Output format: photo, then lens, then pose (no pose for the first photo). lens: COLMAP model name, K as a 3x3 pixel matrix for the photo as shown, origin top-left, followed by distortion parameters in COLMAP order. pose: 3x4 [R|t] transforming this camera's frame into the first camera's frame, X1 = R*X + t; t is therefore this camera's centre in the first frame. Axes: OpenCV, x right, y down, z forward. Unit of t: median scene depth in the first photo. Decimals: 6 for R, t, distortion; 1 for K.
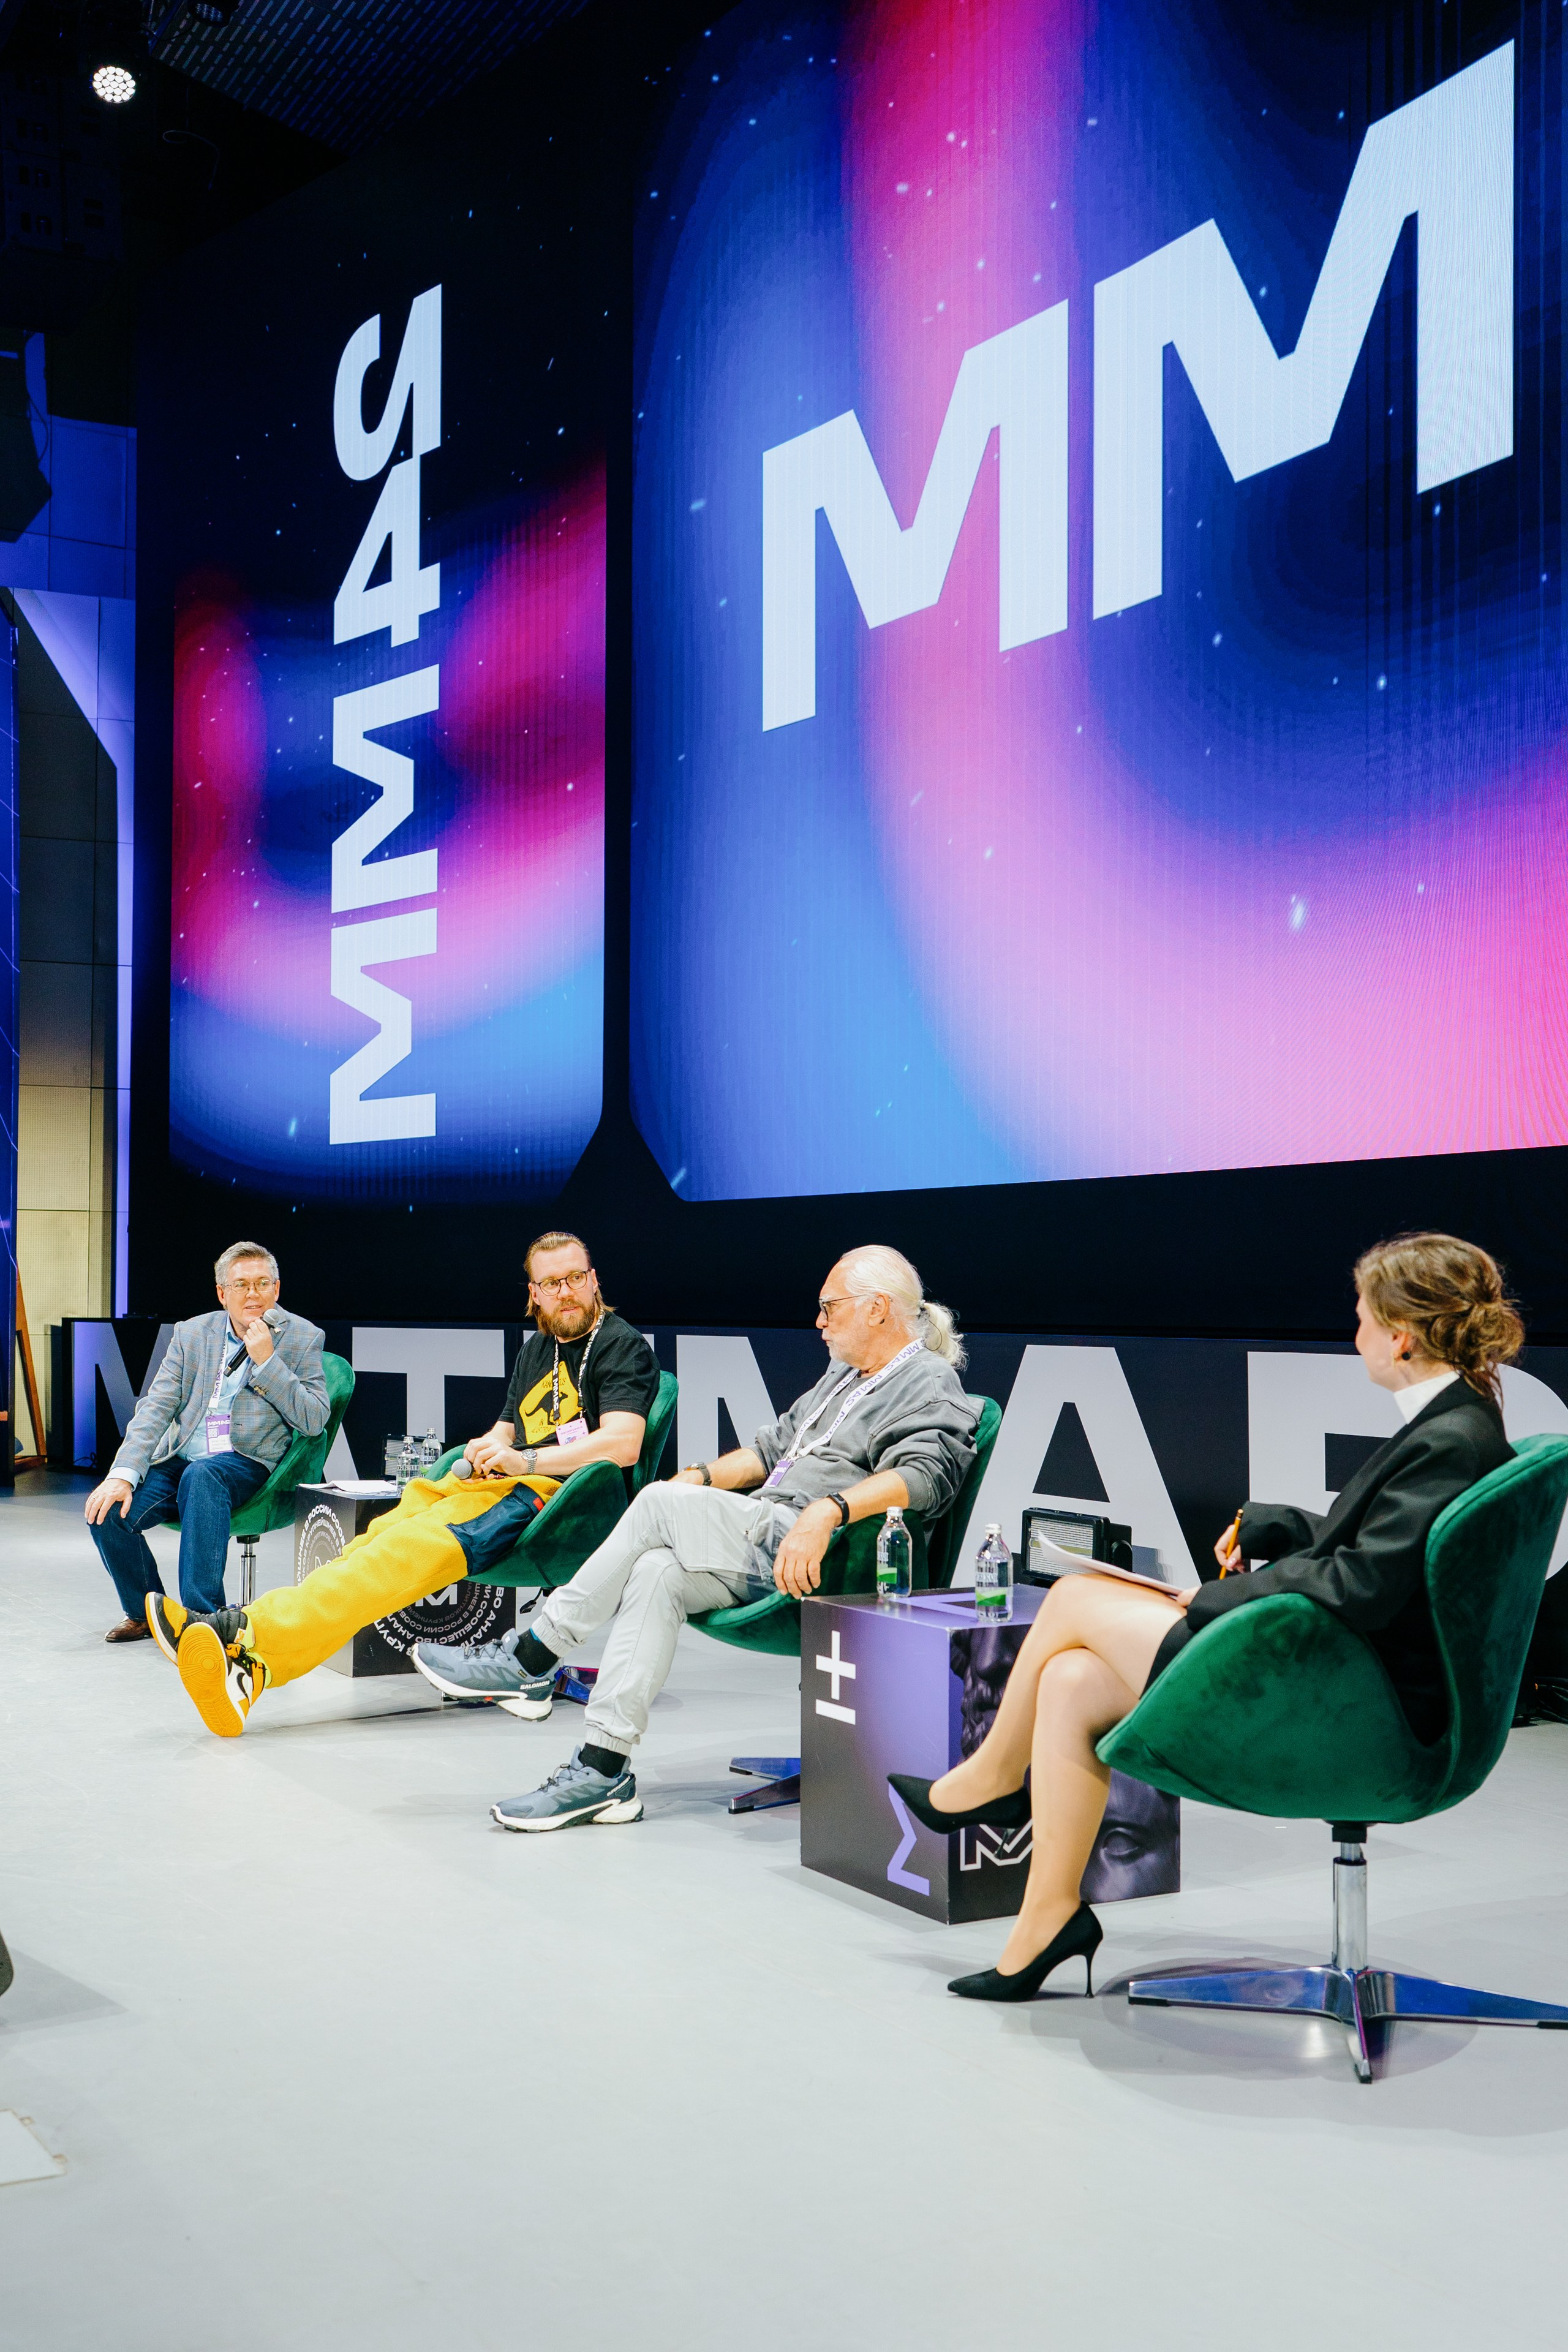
lens RADIAL K [[2128.4, 0, 780.1], [0, 2128.4, 1237.9], [0, 0, 1]] dist [-0.010280, 0.003535]
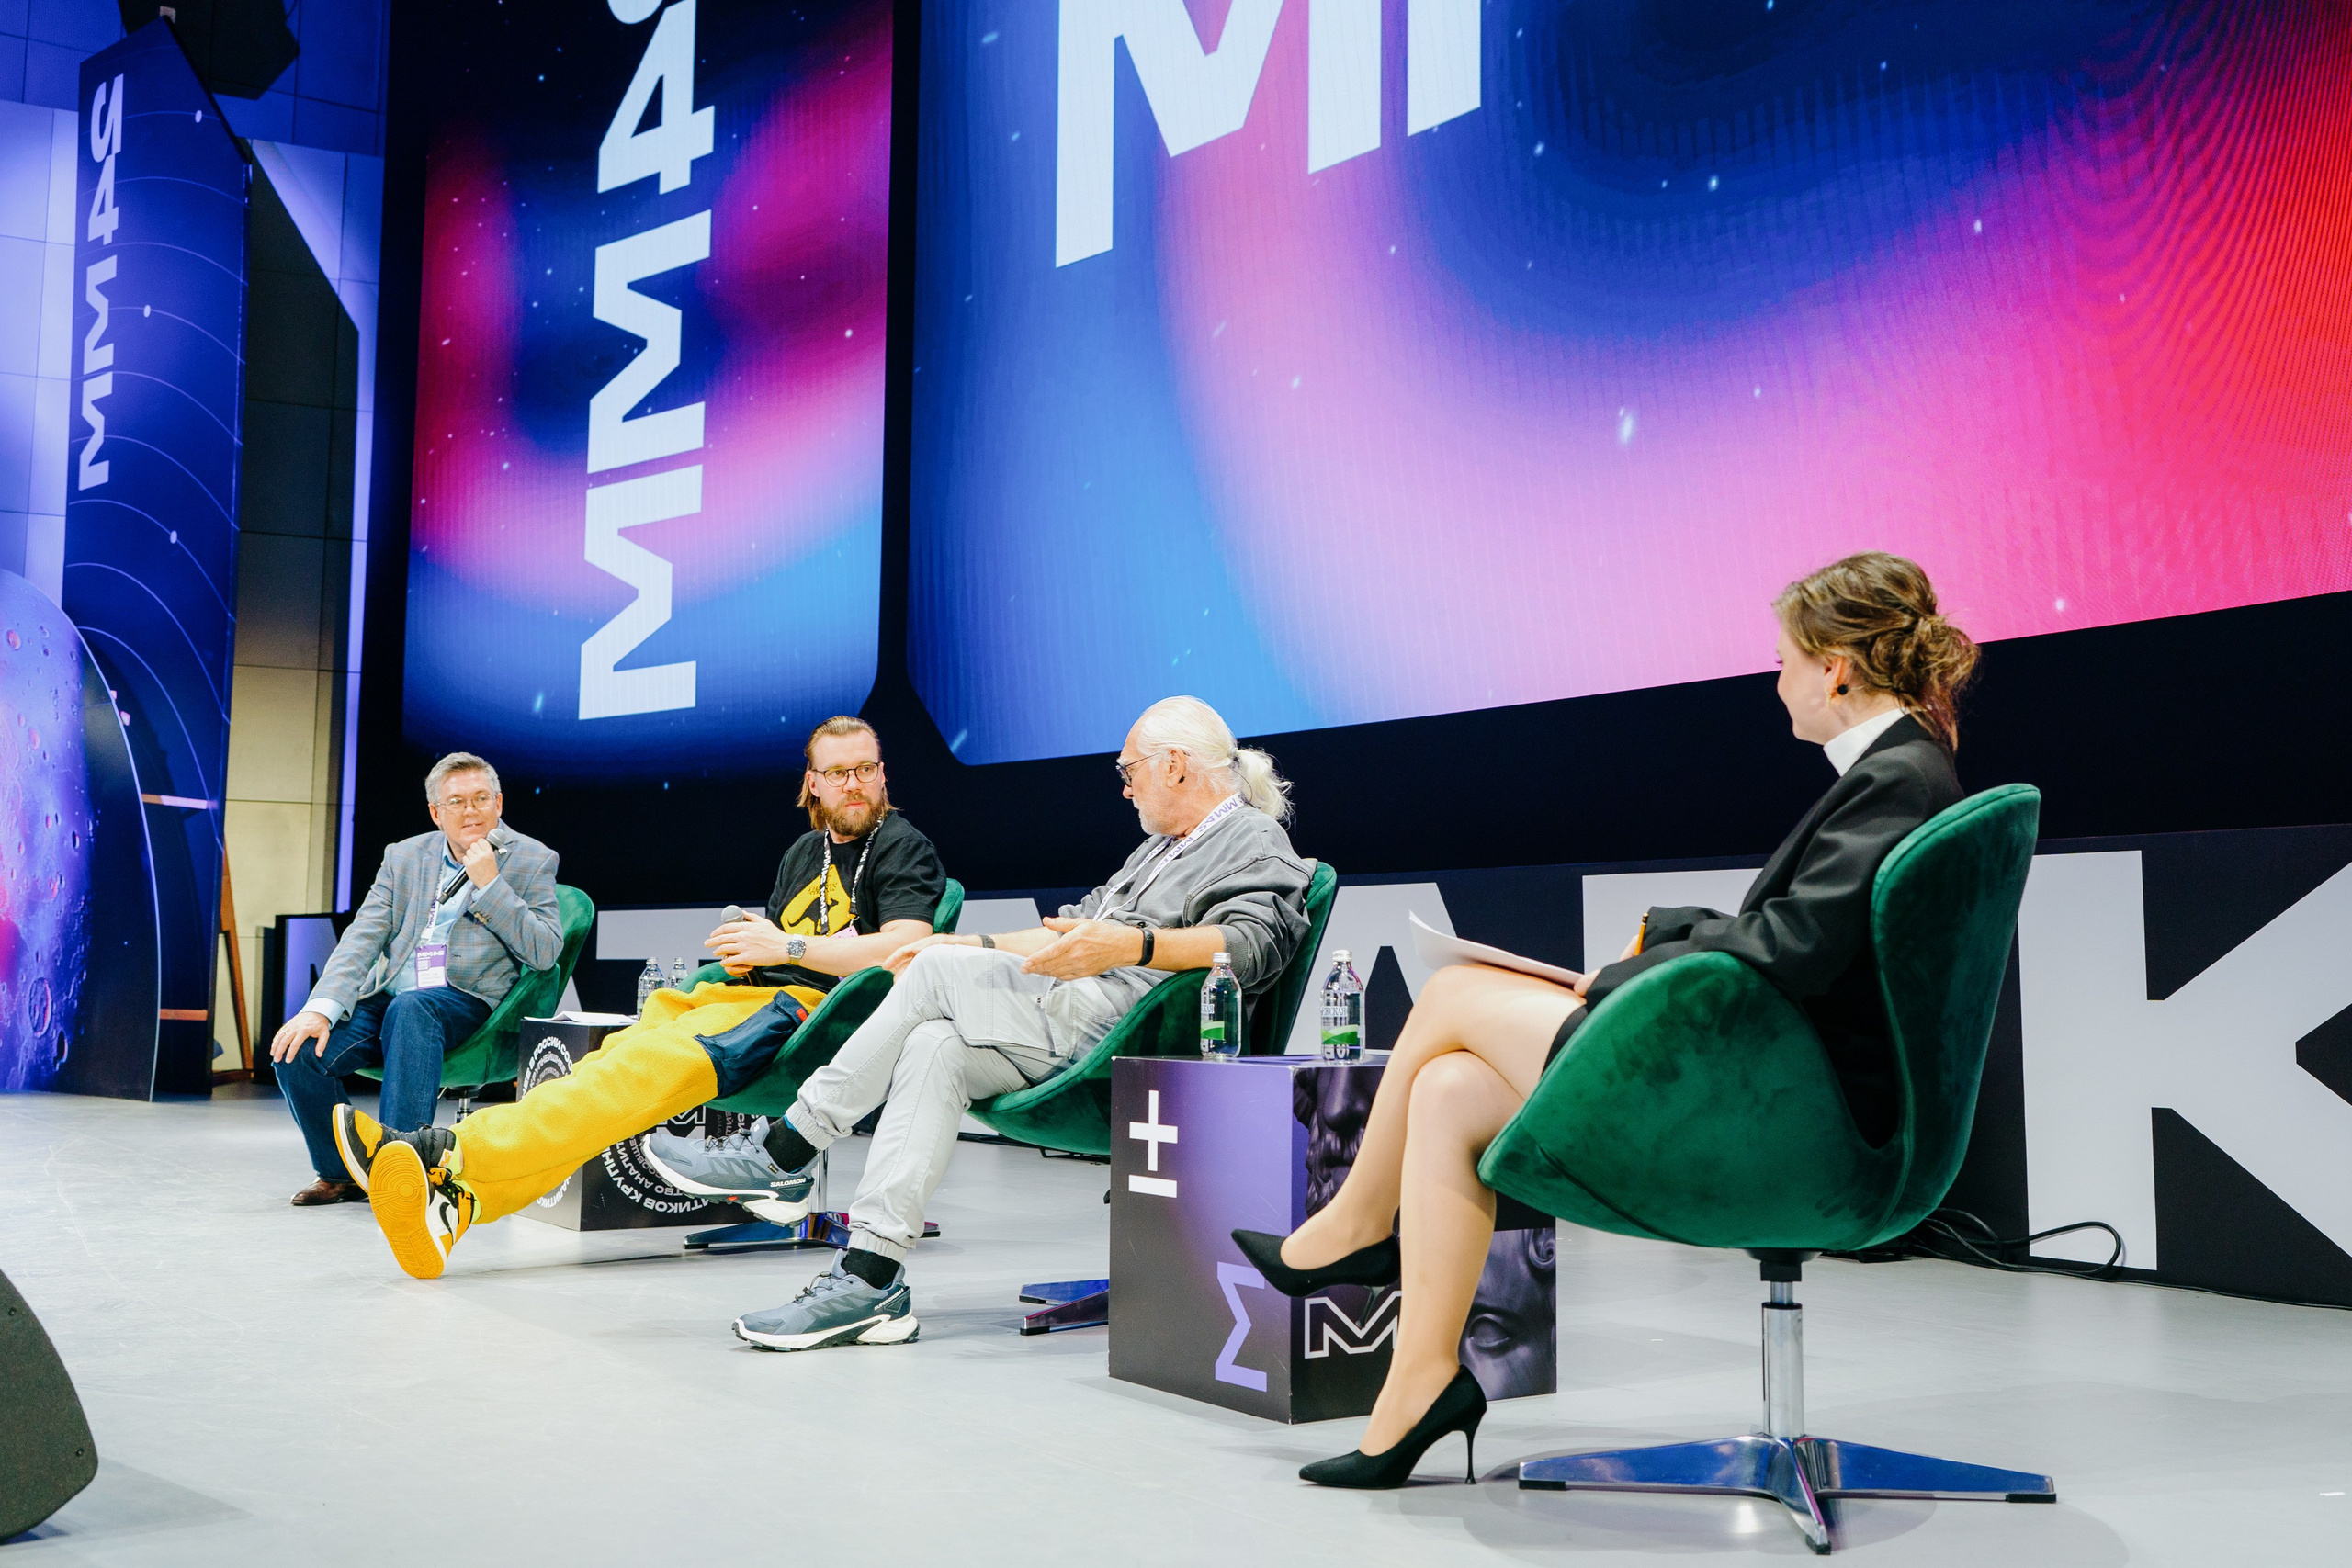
lens RADIAL K [[2128.1, 0, 1237.5], [0, 2128.1, 778.8], [0, 0, 1]] dist [-0.010280, 0.003535]
pose [[0.996163, 0.010976, 0.086831, -0.010355], [-0.004512, 0.997226, -0.074295, 0.082172], [-0.087406, 0.073618, 0.993449, 0.095861]]
